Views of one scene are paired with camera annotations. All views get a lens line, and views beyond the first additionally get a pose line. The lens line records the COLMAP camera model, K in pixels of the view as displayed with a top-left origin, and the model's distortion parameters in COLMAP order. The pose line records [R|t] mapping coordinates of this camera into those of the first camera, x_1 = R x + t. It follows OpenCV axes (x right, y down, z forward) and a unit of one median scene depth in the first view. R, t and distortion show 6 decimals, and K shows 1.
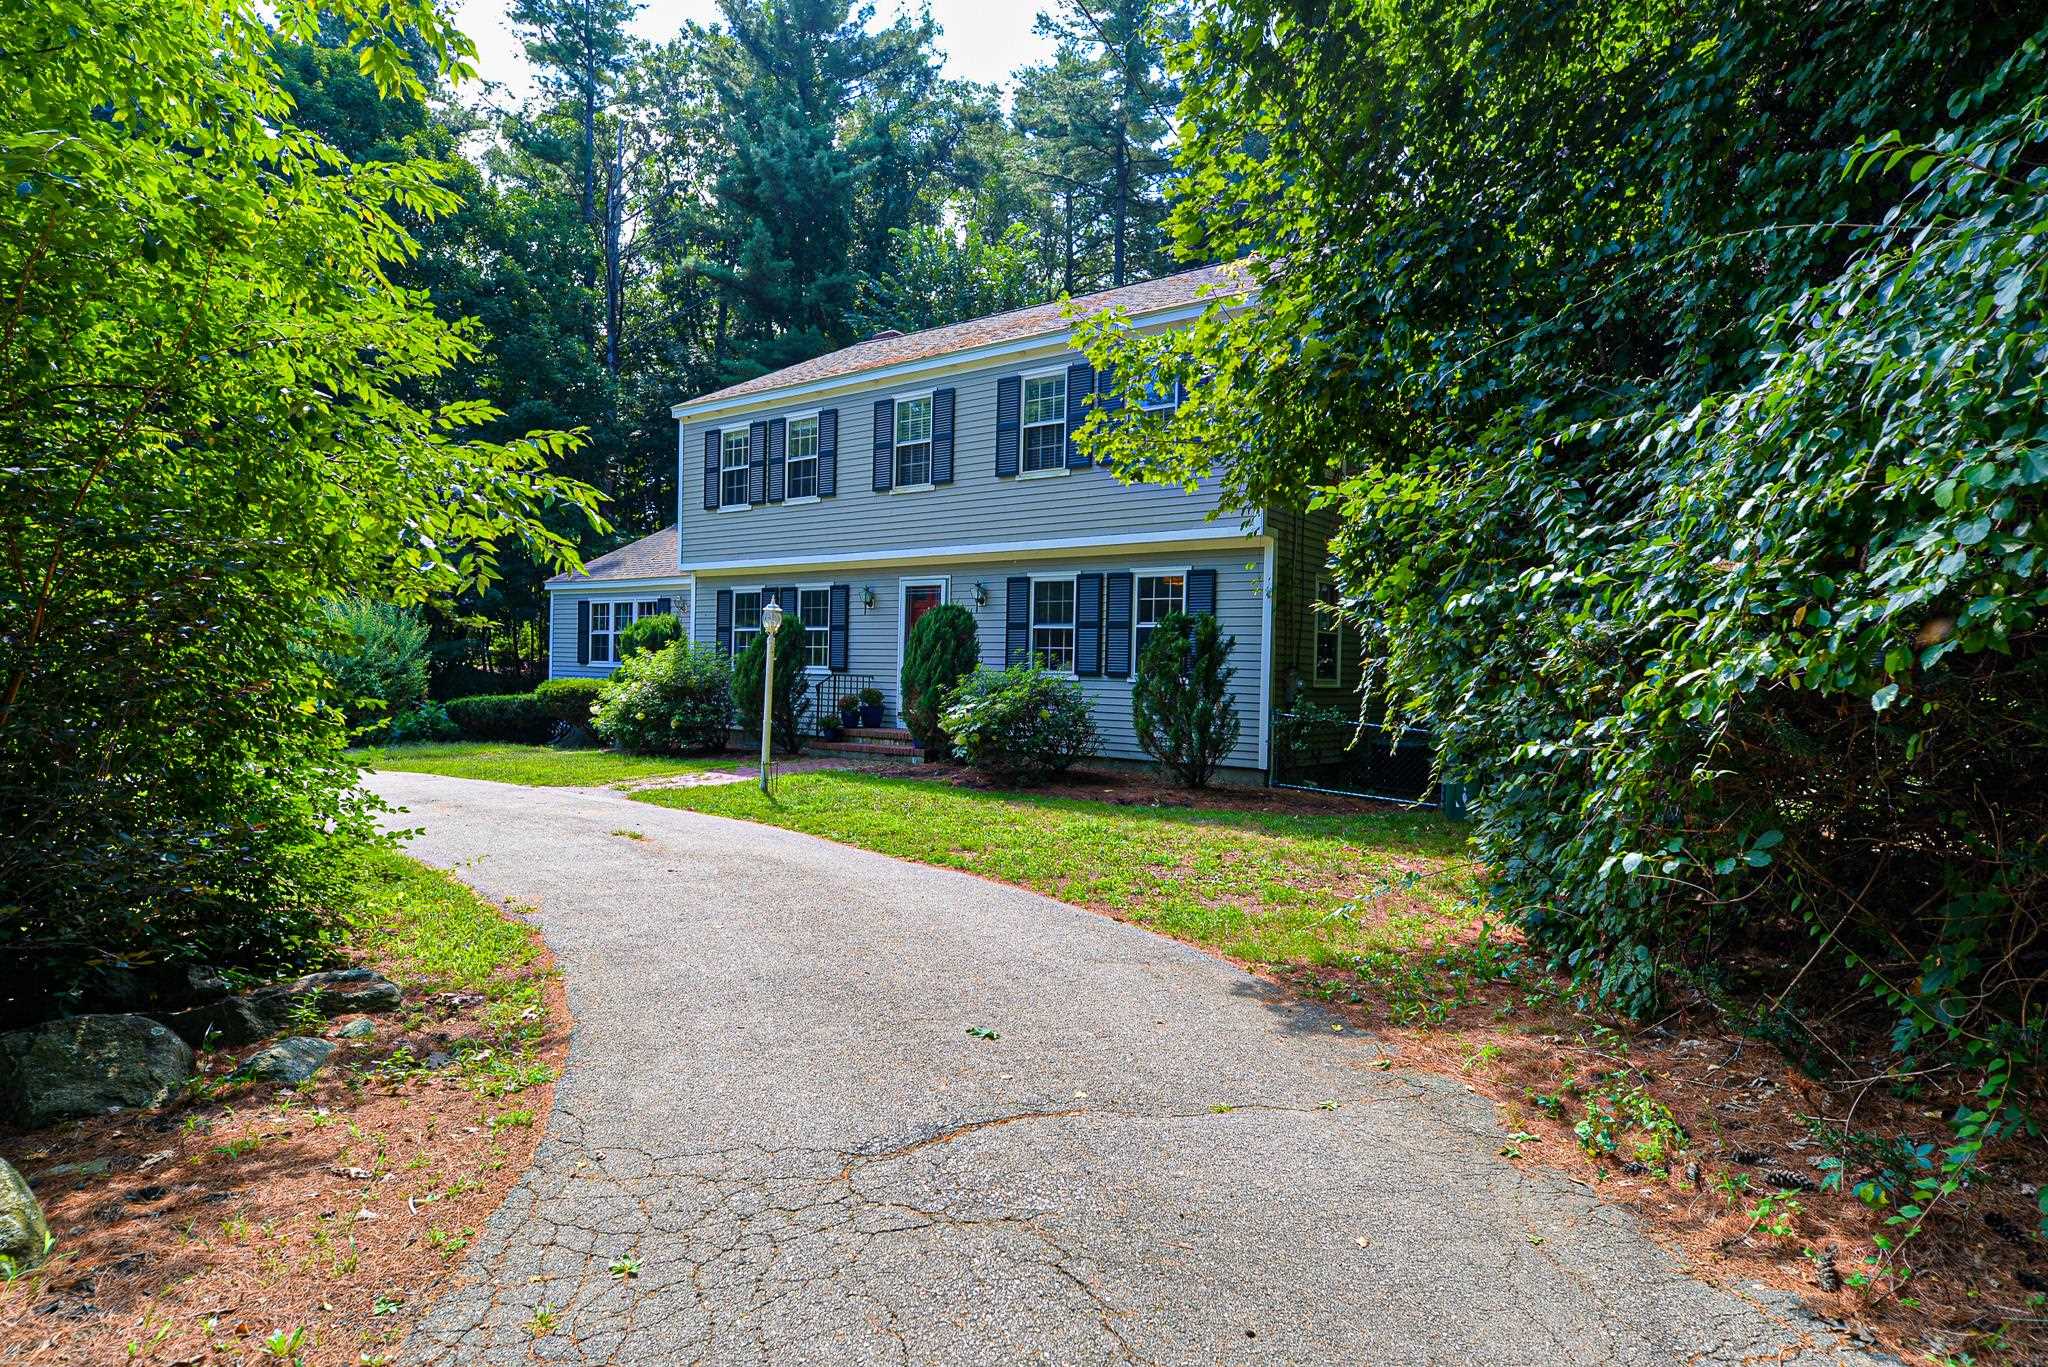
lens RADIAL K [[1137.0, 0, 1012.6], [0, 1137.0, 682.7], [0, 0, 1]] dist [-0.002884, -0.000245]
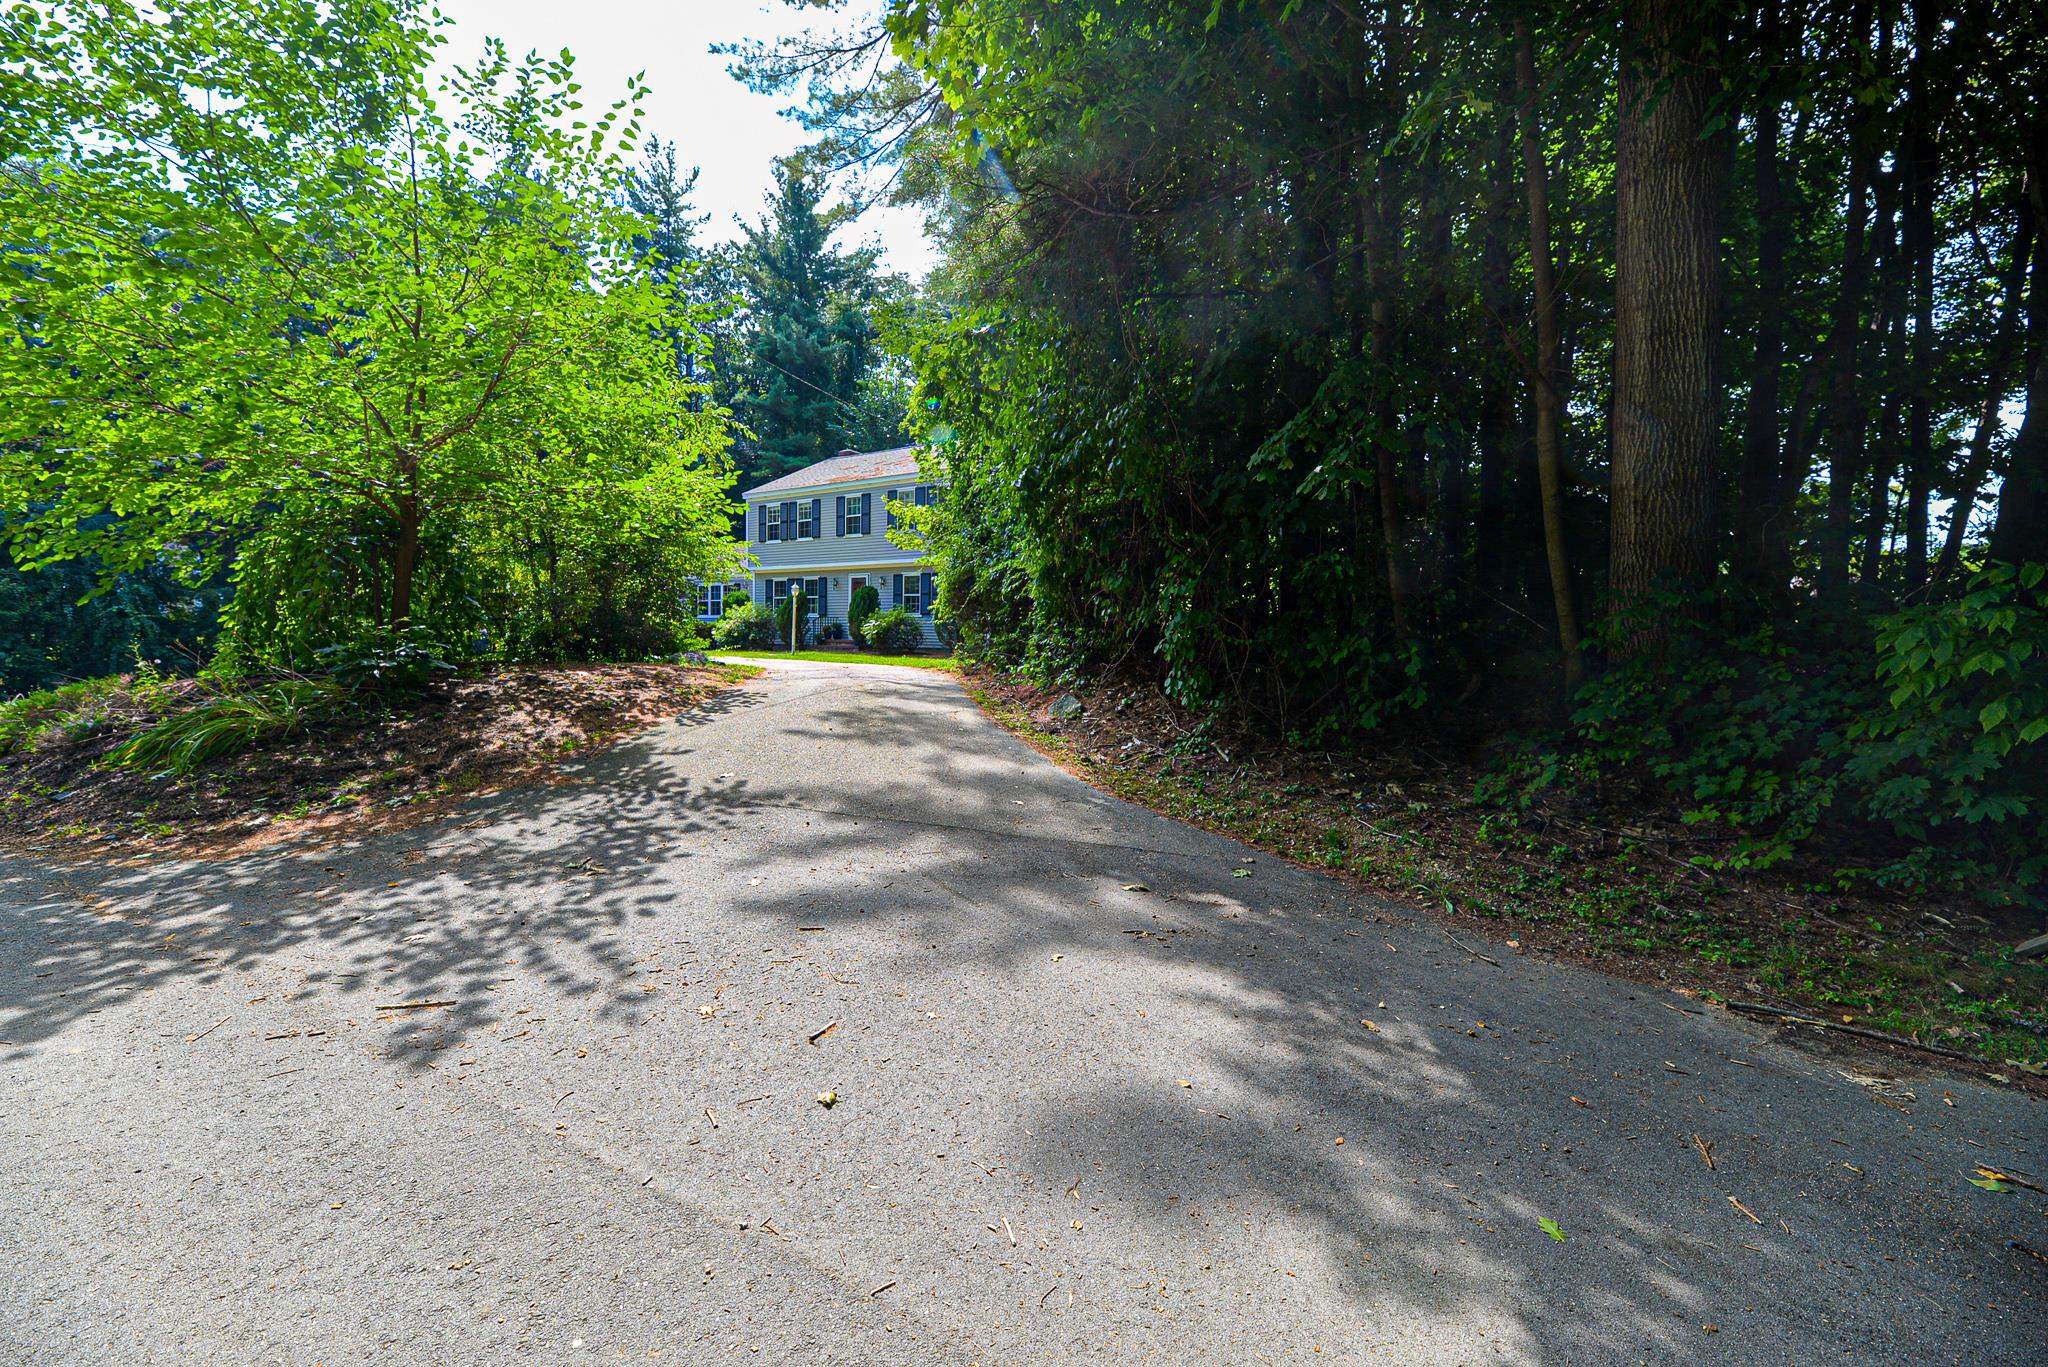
lens RADIAL K [[834.2, 0, 1035.1], [0, 834.2, 684.2], [0, 0, 1]] dist [0.000567, -0.000440]
pose [[0.996201, -0.011780, 0.086288, 0.125681], [0.008019, 0.999008, 0.043805, 0.058726], [-0.086718, -0.042947, 0.995307, -0.714267]]
